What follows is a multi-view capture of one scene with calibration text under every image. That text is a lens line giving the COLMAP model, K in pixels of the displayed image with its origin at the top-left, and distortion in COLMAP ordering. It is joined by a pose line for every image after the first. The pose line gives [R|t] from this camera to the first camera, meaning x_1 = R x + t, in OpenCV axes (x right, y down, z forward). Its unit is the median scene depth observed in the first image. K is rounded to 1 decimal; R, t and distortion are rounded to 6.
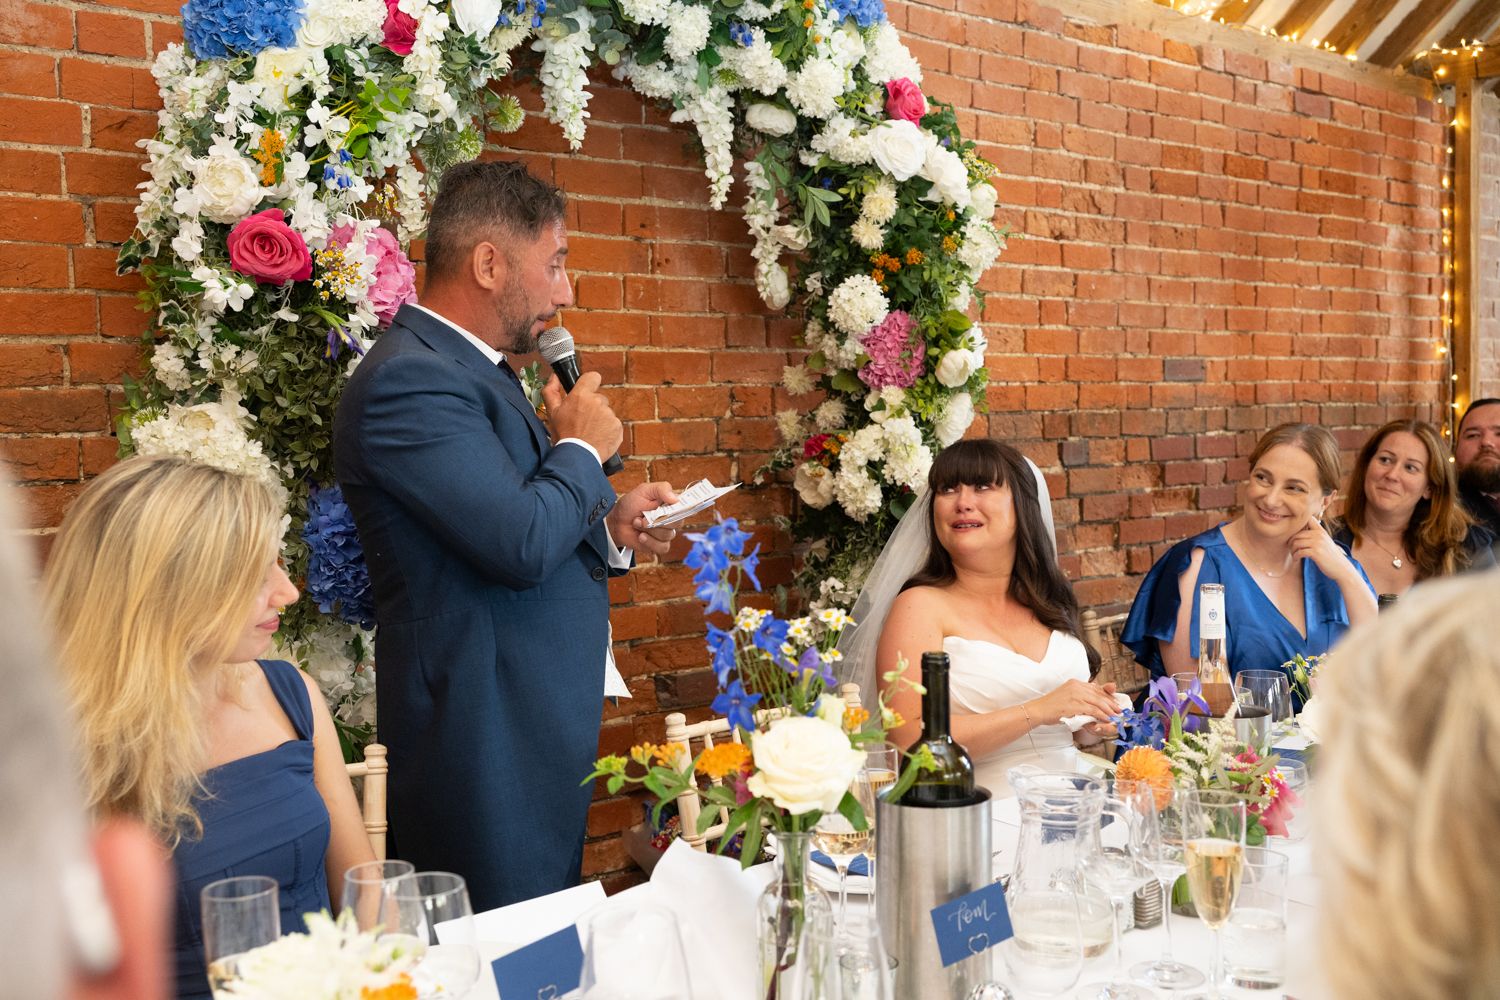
lens RADIAL K [[1509.0, 0, 752.5], [0, 1509.0, 489.8], [0, 0, 1]] dist [0.001396, 0.000000]
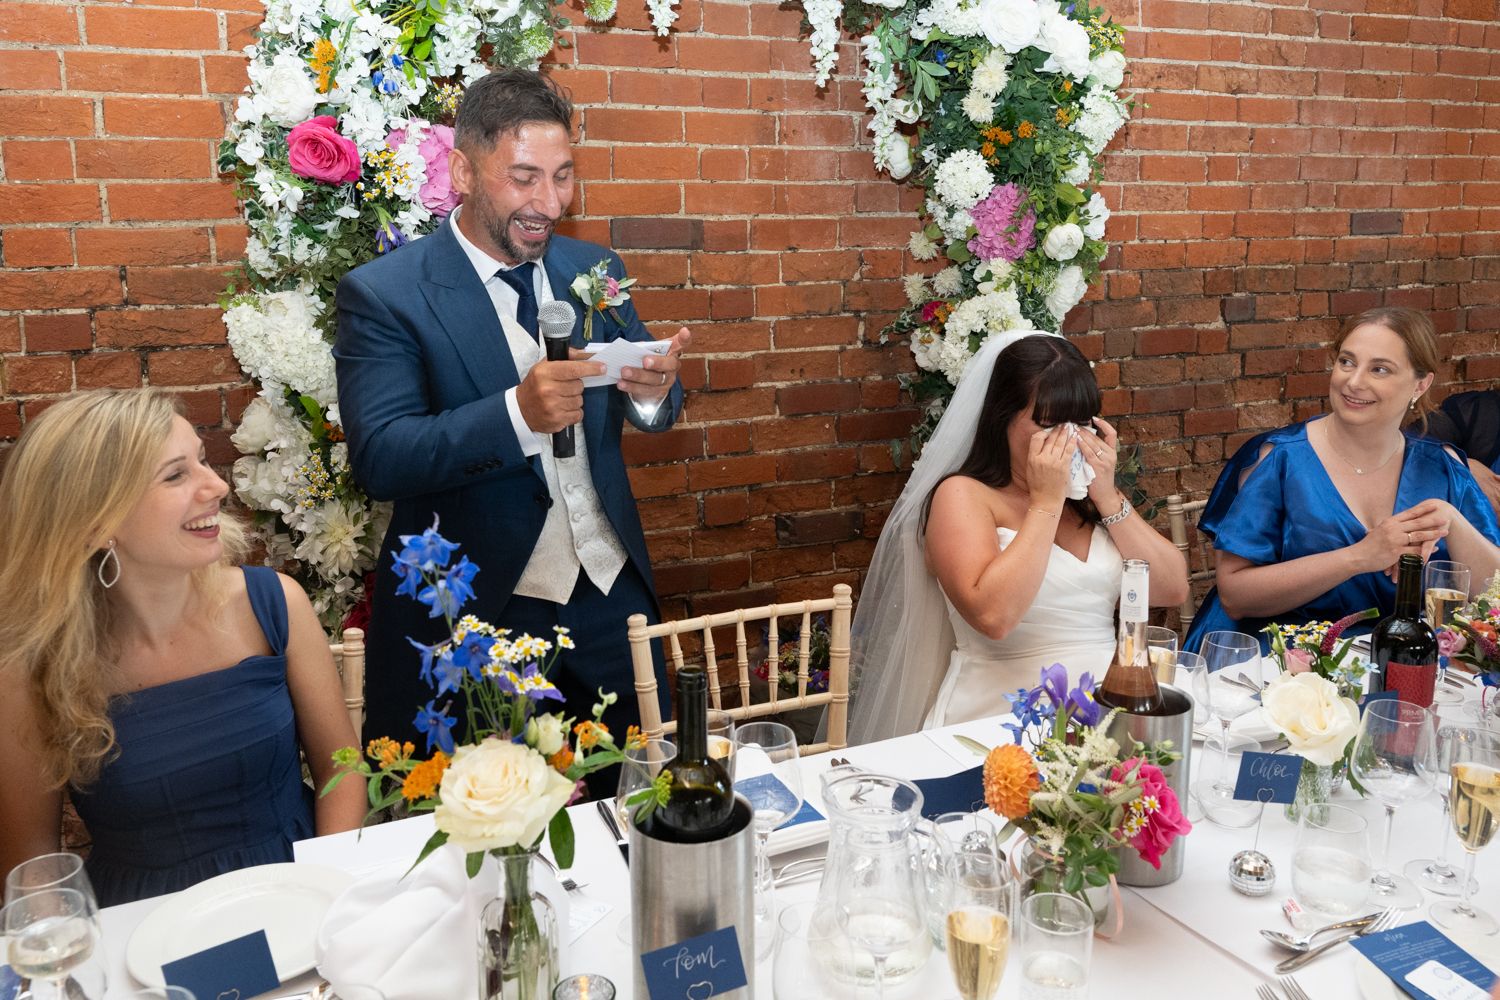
lens RADIAL K [[1249.1, 0, 758.4], [0, 1249.1, 420.2], [0, 0, 1]] dist [-0.001531, 0.013814]
pose [[0.966109, 0.055487, -0.252100, 0.153443], [-0.024473, 0.991913, 0.124535, -0.061211], [0.256971, -0.114145, 0.959655, 0.134997]]
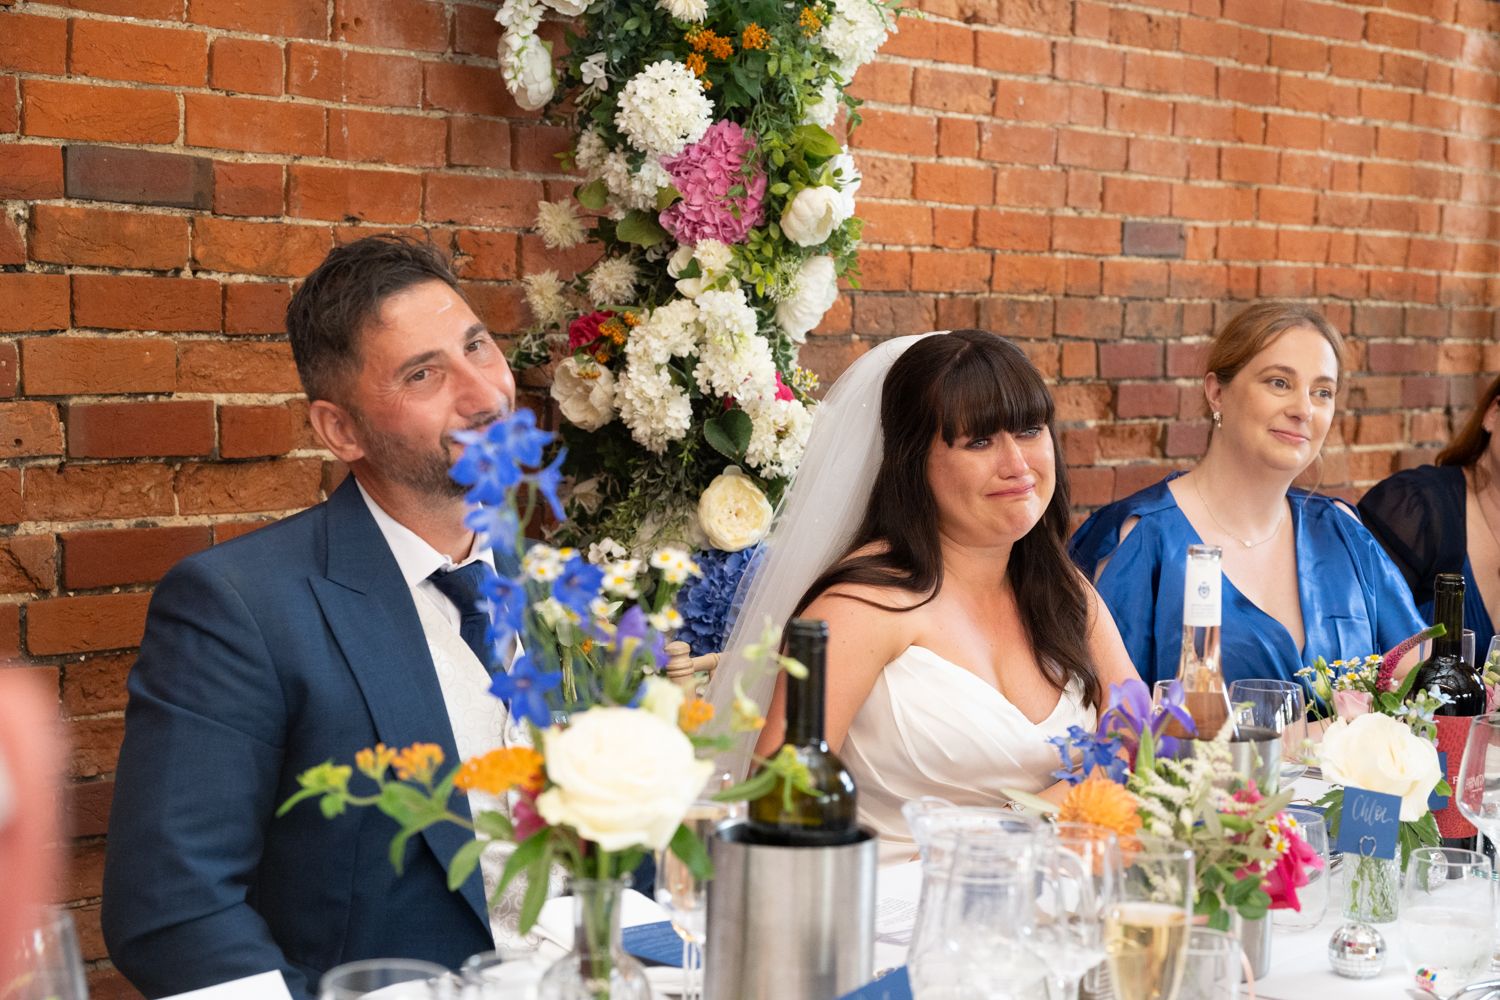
lens RADIAL K [[2492.9, 0, 759.9], [0, 2492.9, 508.8], [0, 0, 1]] dist [0.021198, 0.000000]
pose [[0.990696, 0.030214, 0.132696, -0.023359], [-0.034742, 0.998886, 0.031938, 0.009910], [-0.131583, -0.036251, 0.990642, -0.045133]]
